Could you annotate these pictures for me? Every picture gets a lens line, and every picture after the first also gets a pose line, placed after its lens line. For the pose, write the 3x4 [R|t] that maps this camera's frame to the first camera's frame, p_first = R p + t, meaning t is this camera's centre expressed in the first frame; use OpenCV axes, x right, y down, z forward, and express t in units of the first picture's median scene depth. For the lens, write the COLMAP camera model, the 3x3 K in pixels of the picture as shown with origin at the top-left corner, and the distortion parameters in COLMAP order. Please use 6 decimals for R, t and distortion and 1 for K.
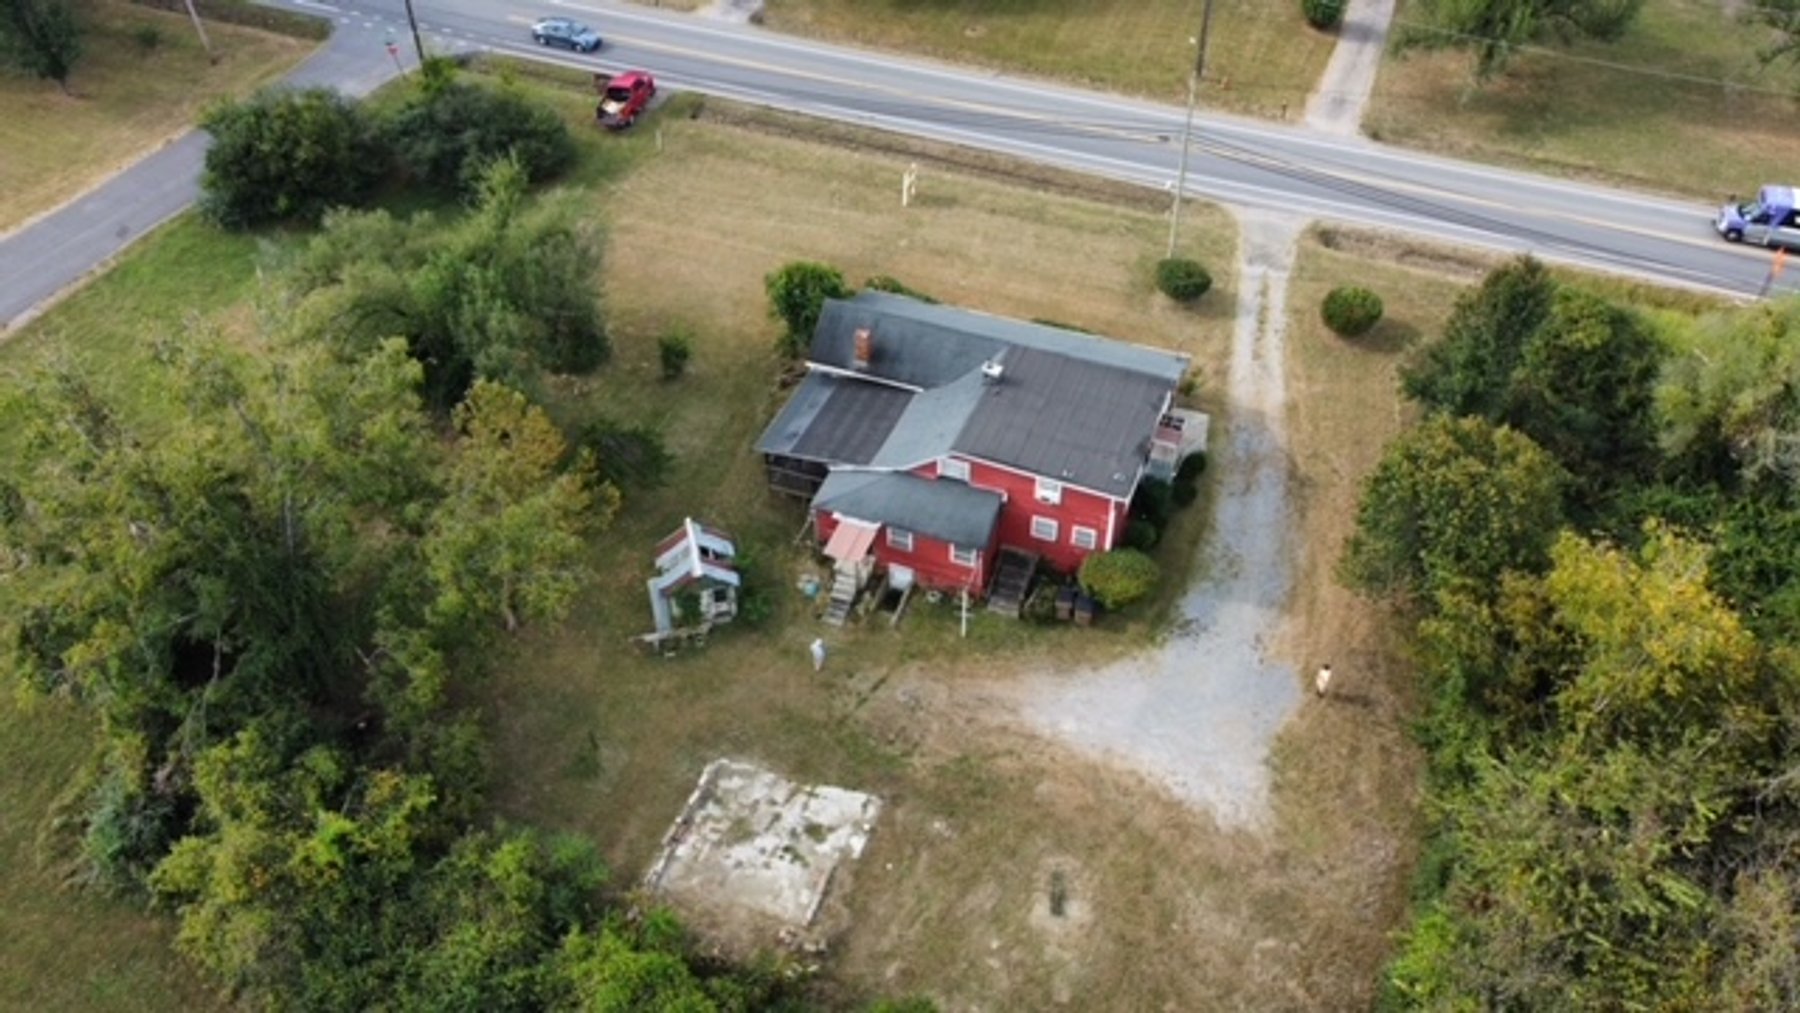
lens RADIAL K [[1358.3, 0, 906.1], [0, 1358.3, 508.7], [0, 0, 1]] dist [0.002169, -0.008259]
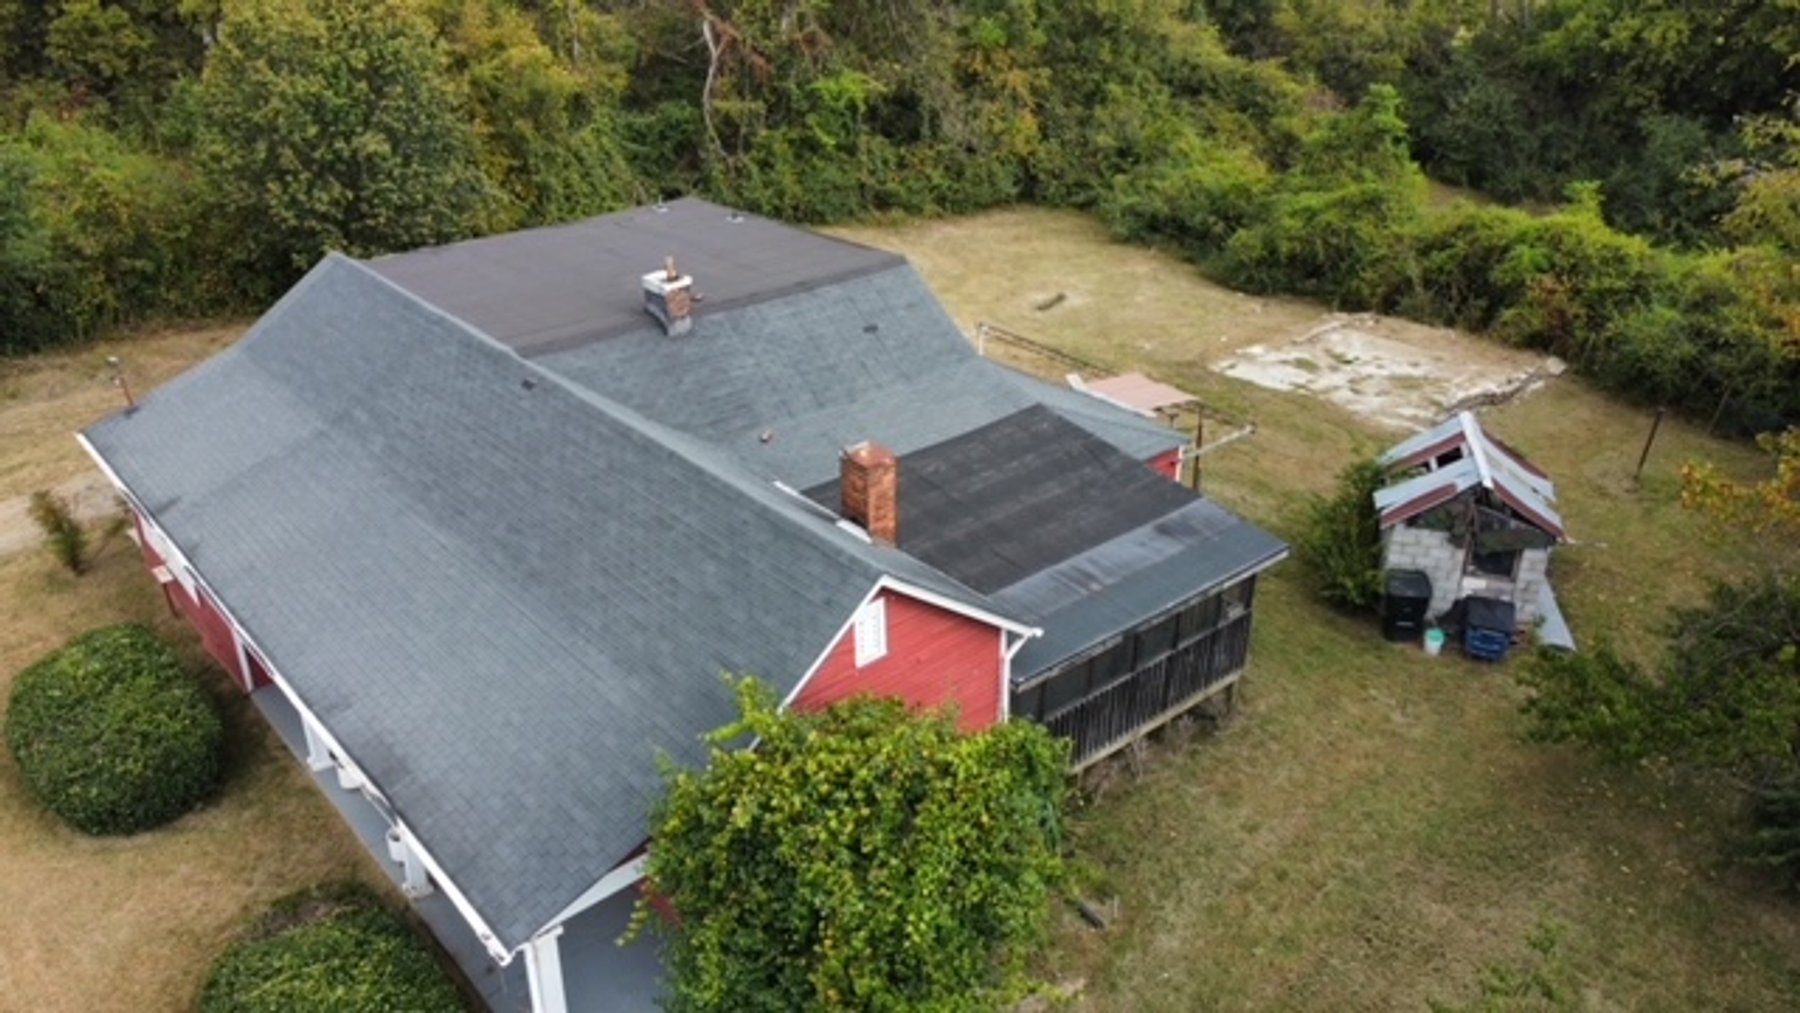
lens RADIAL K [[1363.3, 0, 903.7], [0, 1363.3, 505.3], [0, 0, 1]] dist [0.001062, -0.002952]
pose [[-0.880977, -0.218429, 0.419725, -0.183637], [0.321193, 0.375301, 0.869474, -0.417856], [-0.347441, 0.900799, -0.260473, 1.202093]]
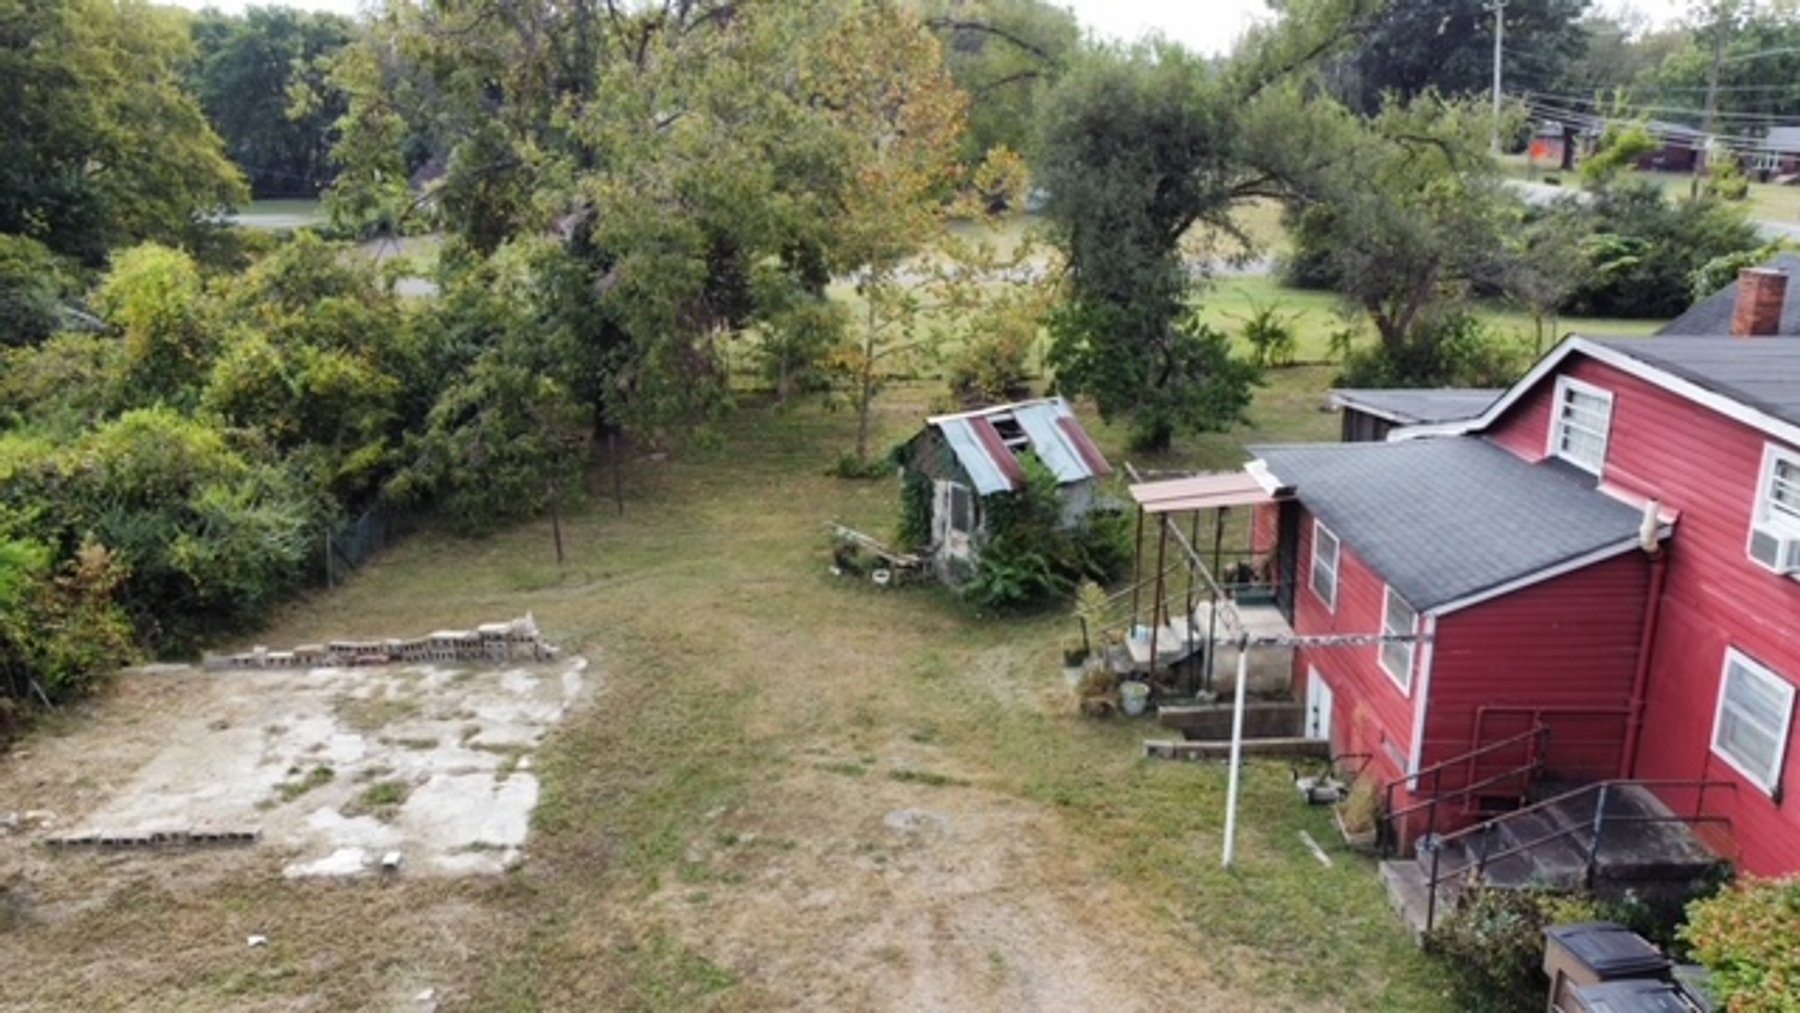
lens RADIAL K [[1360.6, 0, 903.2], [0, 1360.6, 505.8], [0, 0, 1]] dist [0.005238, -0.006514]
pose [[0.356588, 0.257839, -0.897978, 0.258128], [-0.637162, 0.770069, -0.031905, 0.089409], [0.683279, 0.583534, 0.438882, 0.794262]]
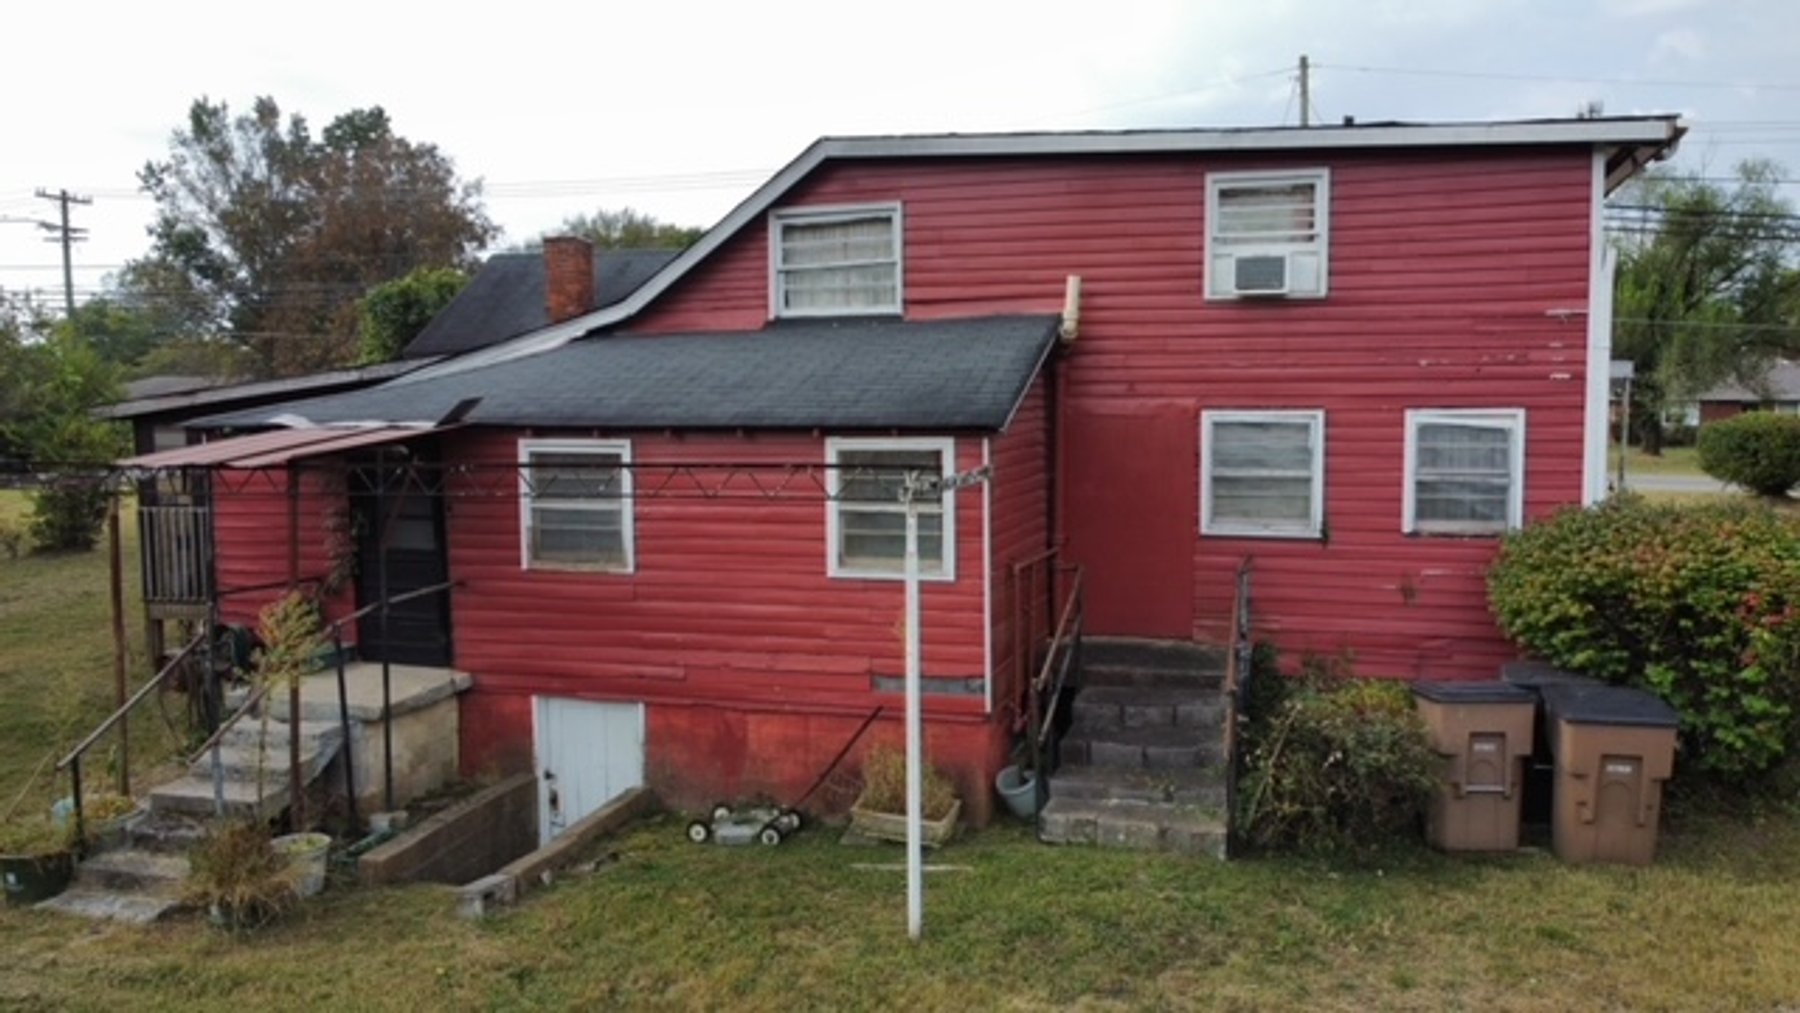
lens RADIAL K [[1362.7, 0, 901.1], [0, 1362.7, 509.4], [0, 0, 1]] dist [-0.002986, -0.001683]
pose [[0.998039, -0.010019, 0.061784, 0.031942], [0.046500, 0.779438, -0.624751, 0.155539], [-0.041897, 0.626399, 0.778376, 0.859062]]
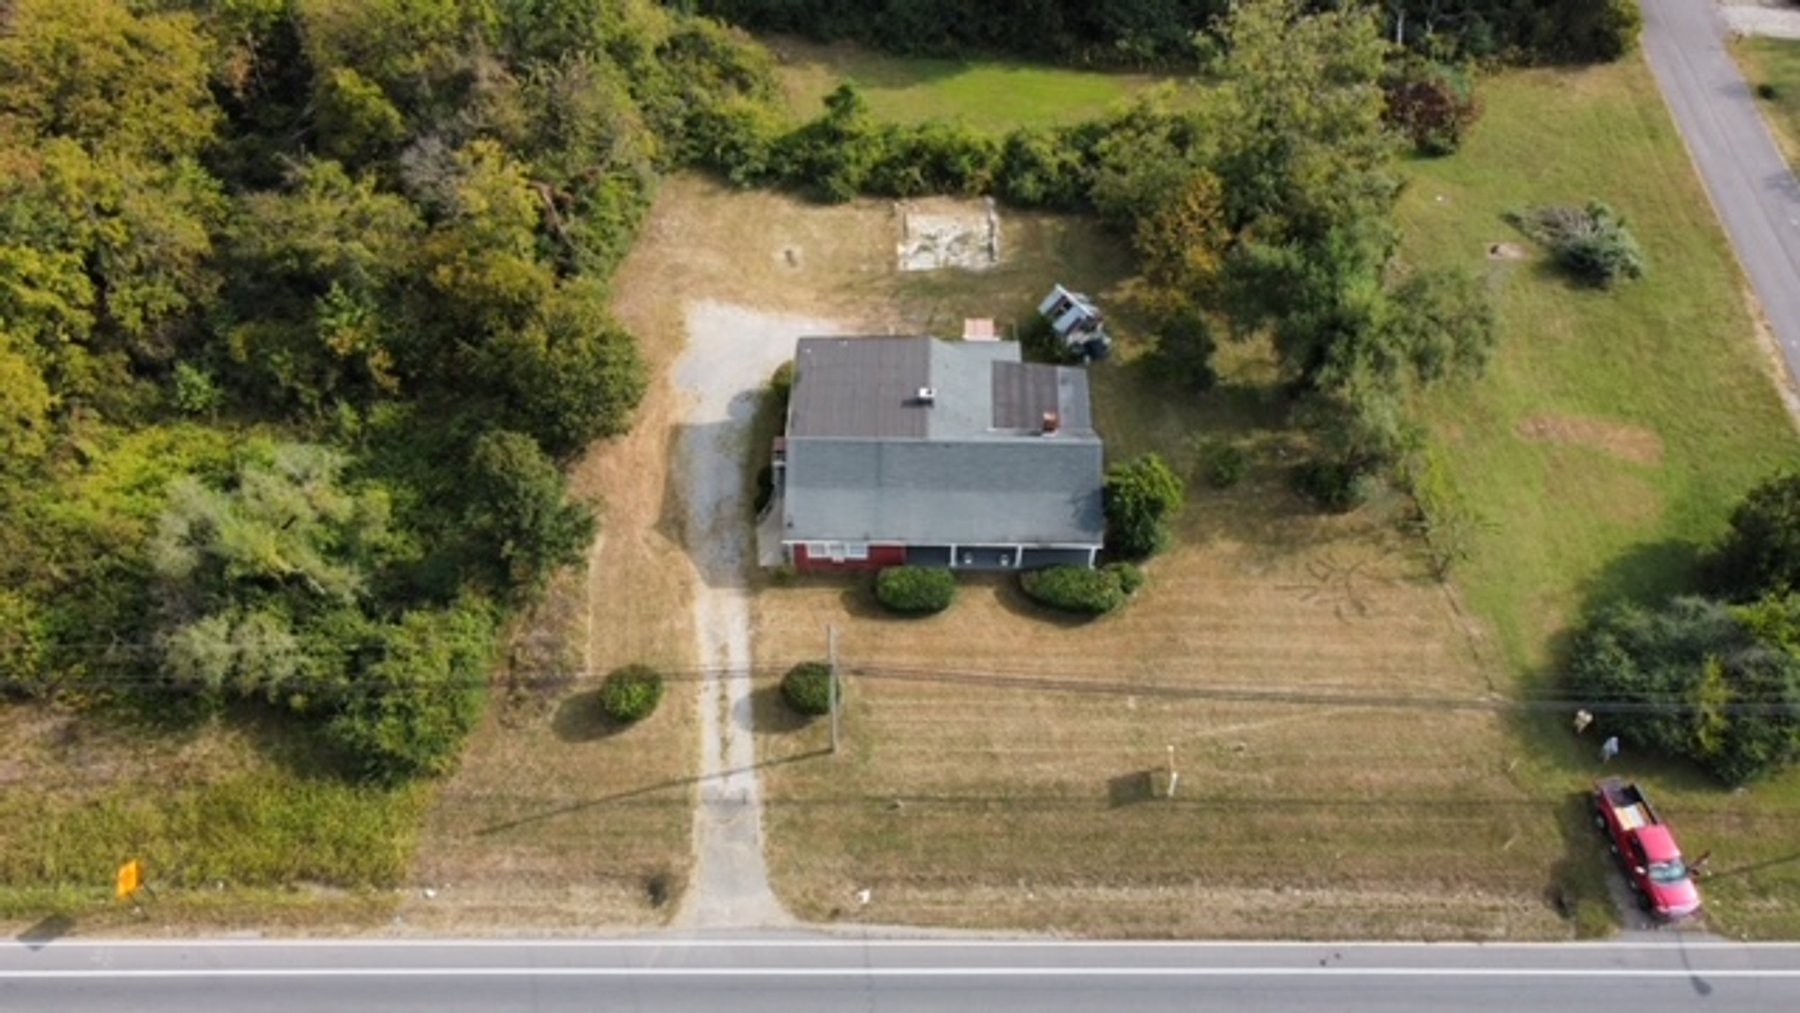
lens RADIAL K [[1355.1, 0, 906.6], [0, 1355.1, 507.4], [0, 0, 1]] dist [0.010957, -0.003707]
pose [[-0.940742, 0.257730, -0.220408, 0.402436], [-0.234345, -0.024268, 0.971851, -1.379445], [0.245126, 0.965912, 0.083228, 1.051937]]
